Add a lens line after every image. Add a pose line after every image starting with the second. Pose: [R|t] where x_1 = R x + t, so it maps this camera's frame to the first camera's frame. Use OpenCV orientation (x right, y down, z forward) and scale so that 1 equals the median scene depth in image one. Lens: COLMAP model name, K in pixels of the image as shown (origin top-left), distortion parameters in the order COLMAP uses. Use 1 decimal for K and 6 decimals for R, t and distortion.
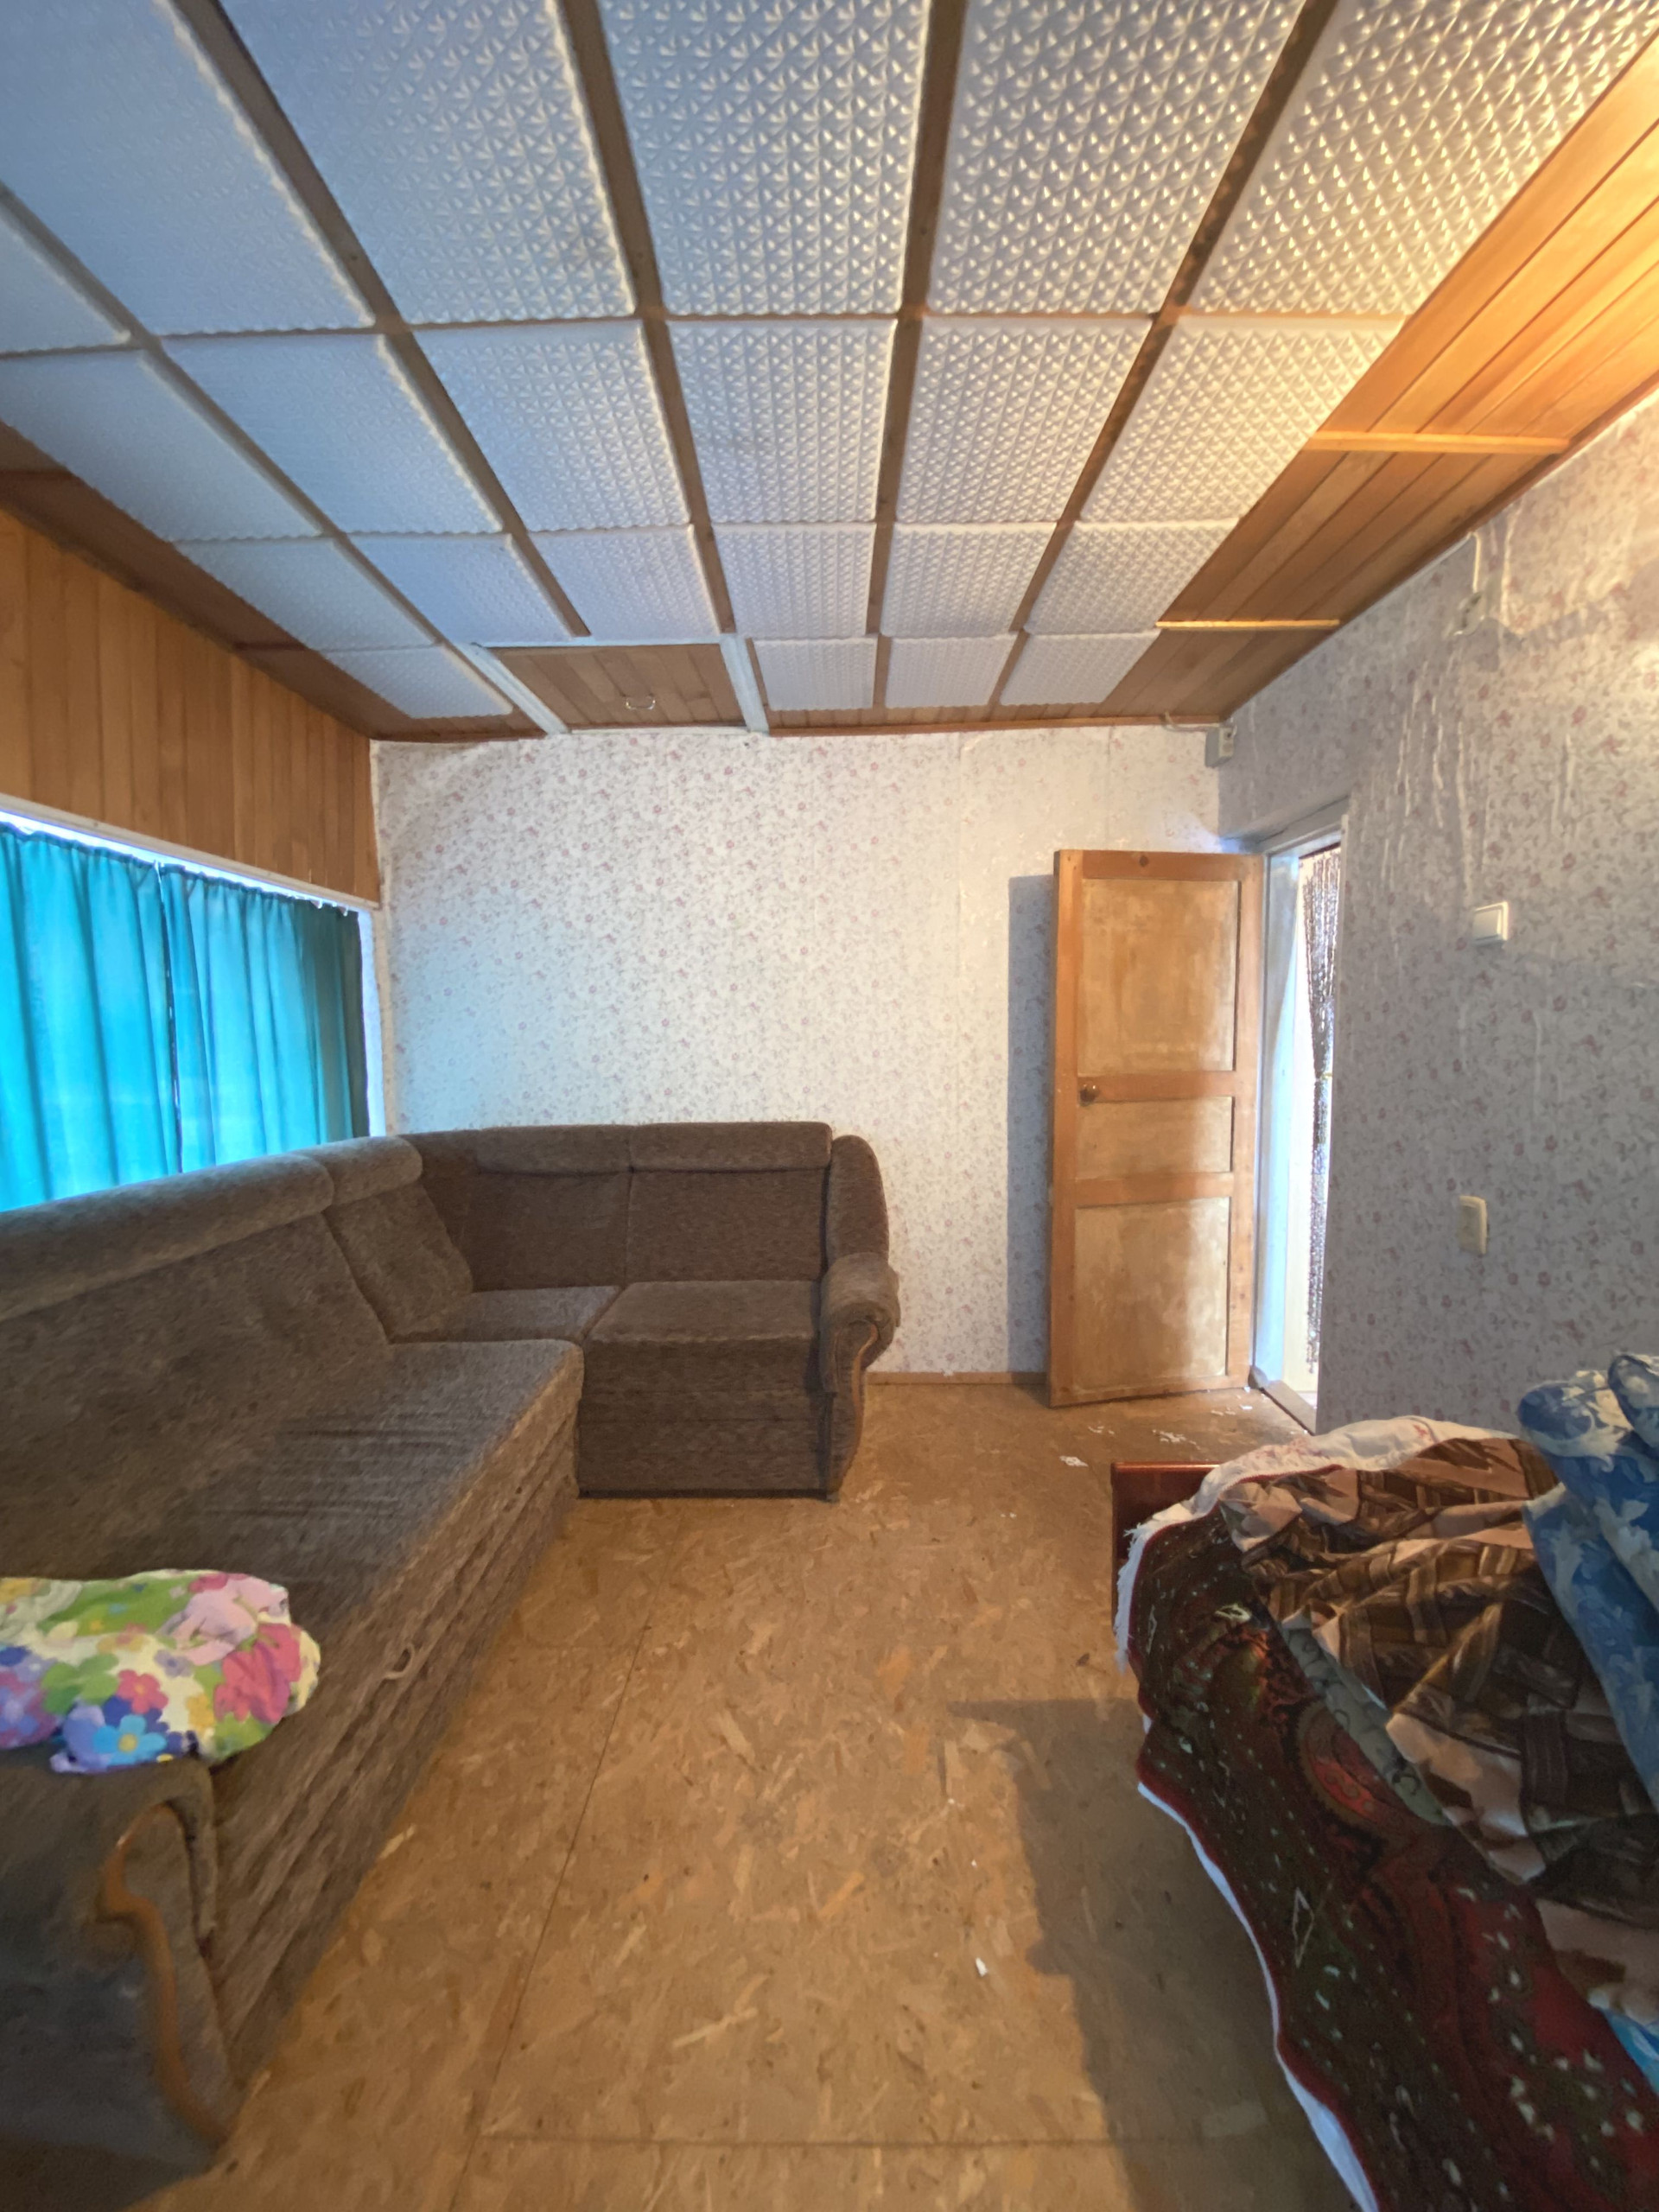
lens RADIAL K [[885.6, 0, 811.3], [0, 885.6, 1117.8], [0, 0, 1]] dist [0.017046, -0.024145]
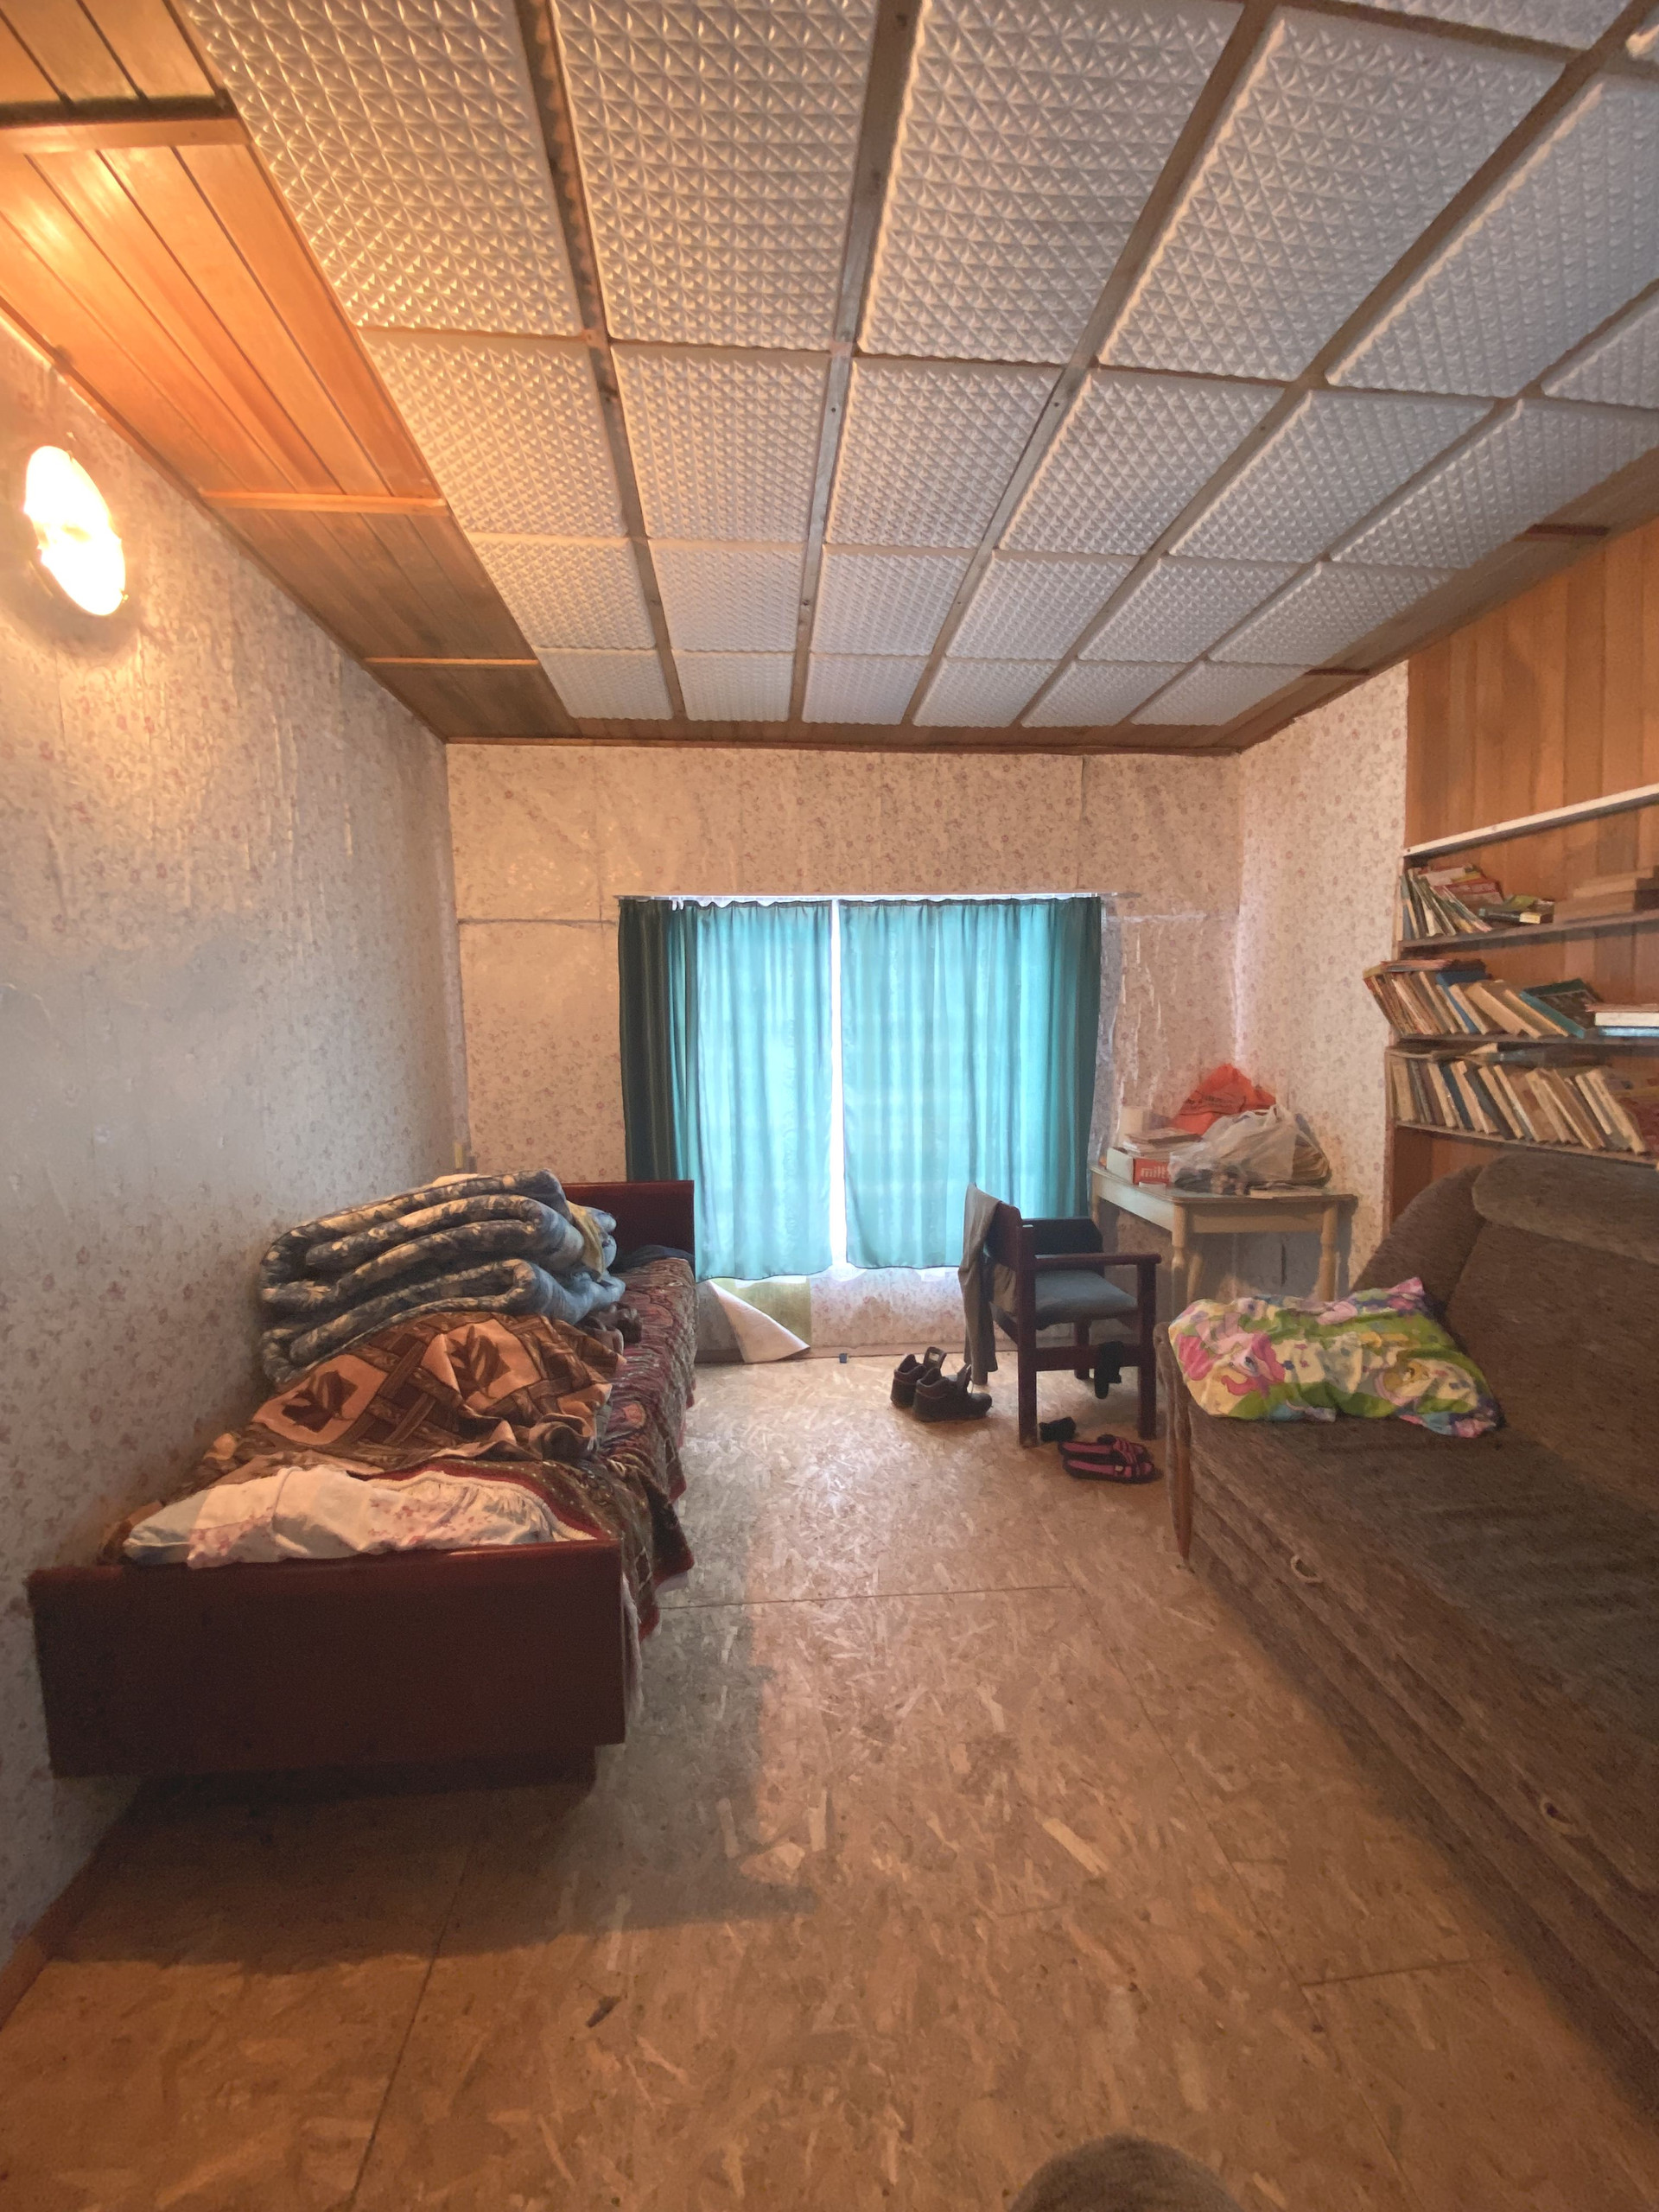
lens RADIAL K [[909.8, 0, 816.6], [0, 909.8, 1107.5], [0, 0, 1]] dist [0.039108, -0.028243]
pose [[-0.997385, 0.027850, -0.066693, 0.155310], [0.016936, 0.987144, 0.158935, -0.121021], [0.070262, 0.157389, -0.985034, 1.388175]]
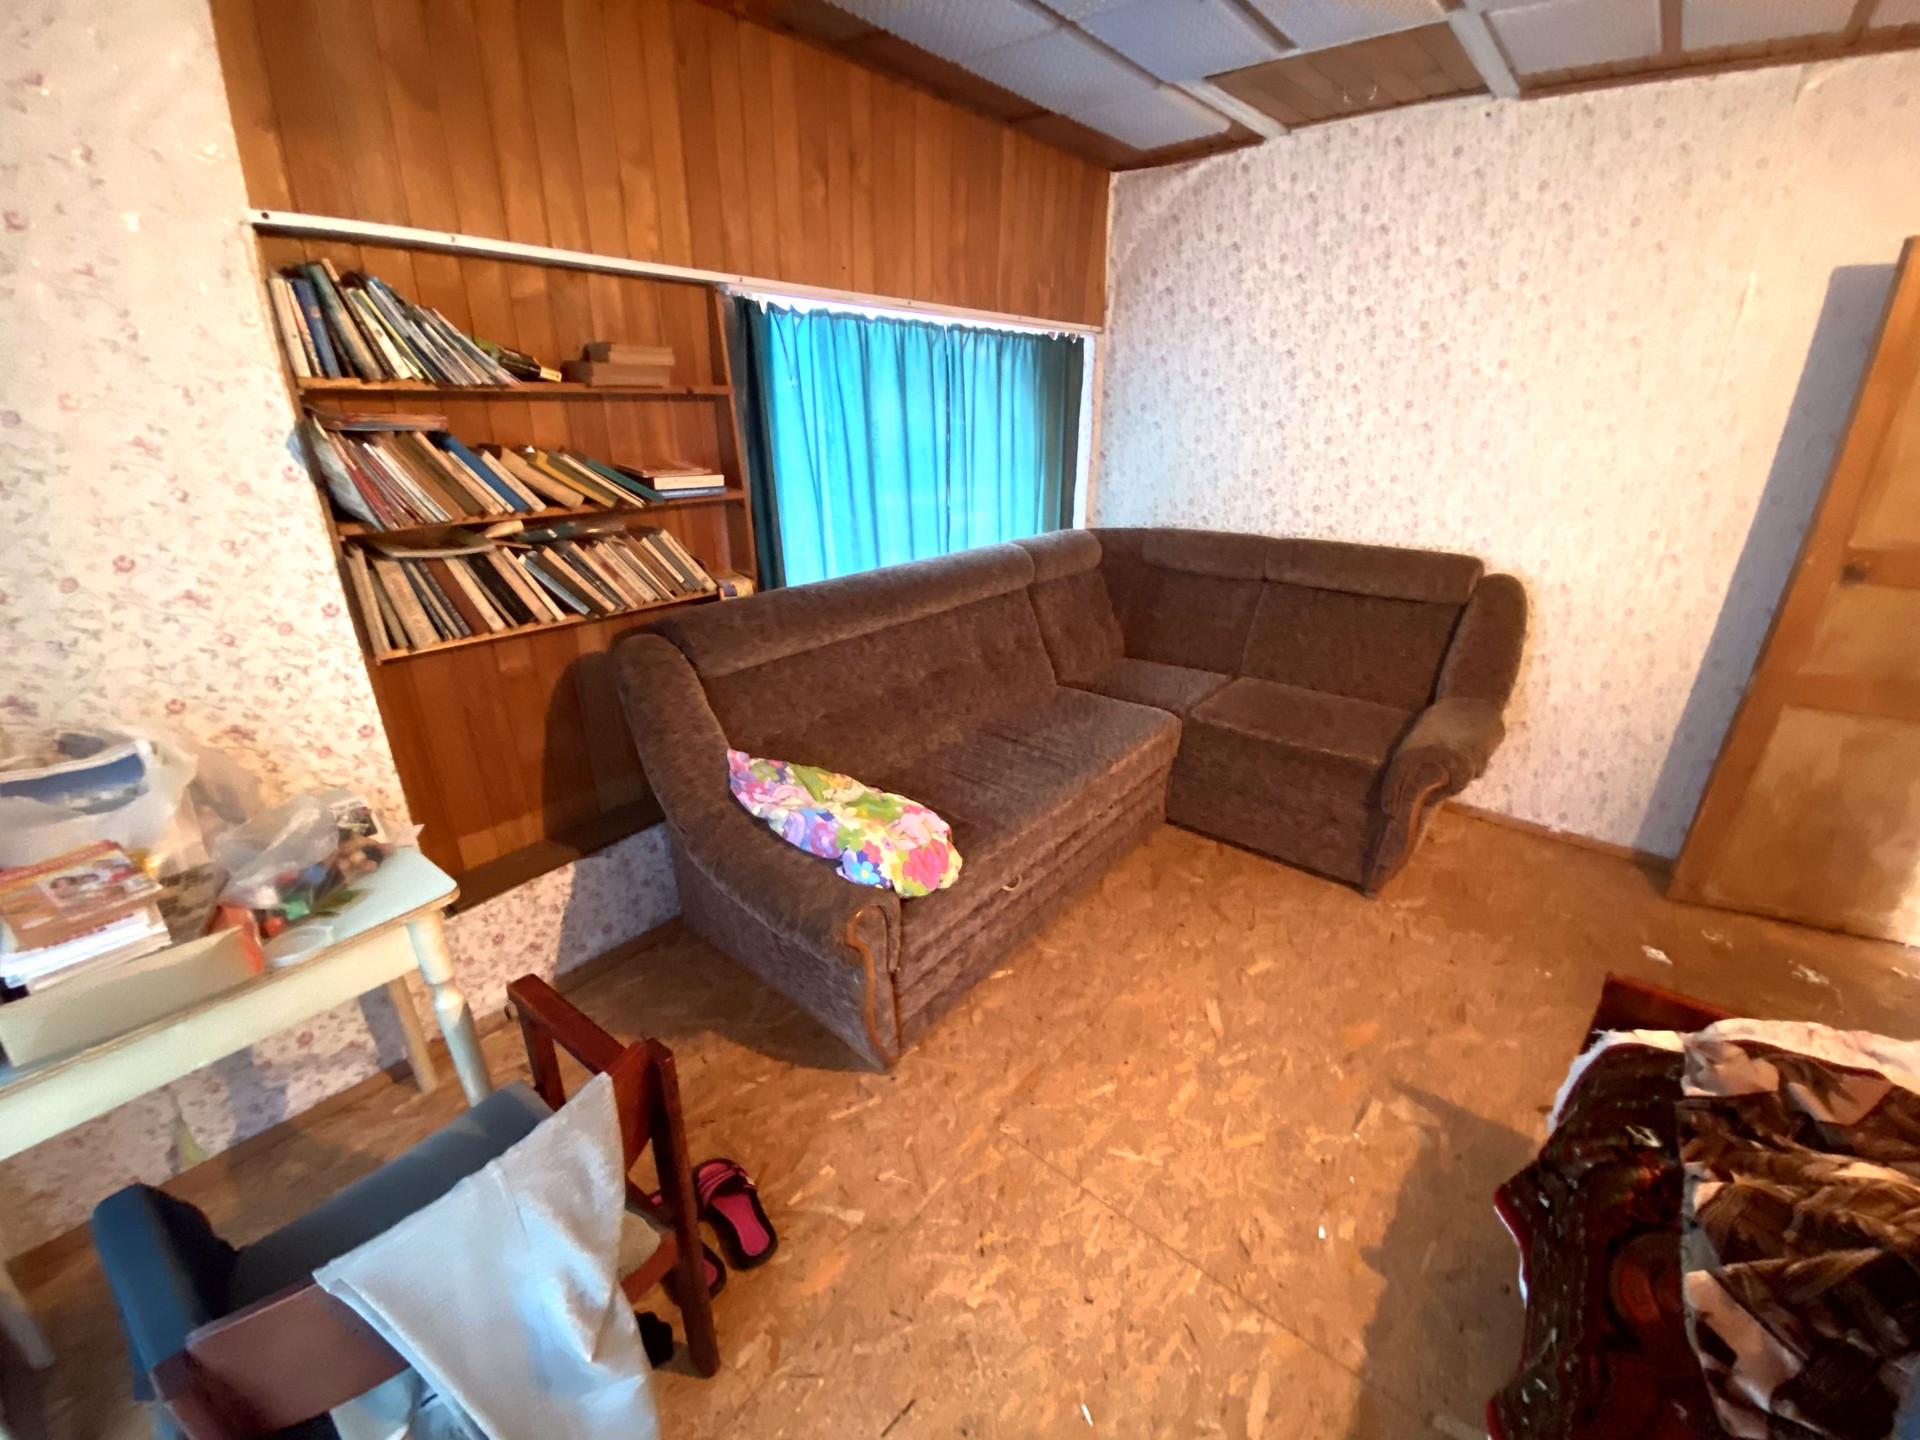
lens RADIAL K [[789.7, 0, 960.0], [0, 789.7, 720.0], [0, 0, 1]] dist [0.039108, -0.028243]
pose [[0.776296, 0.251328, -0.578099, 0.169269], [-0.057227, 0.941392, 0.332423, -0.115468], [0.627765, -0.224976, 0.745182, -0.073912]]
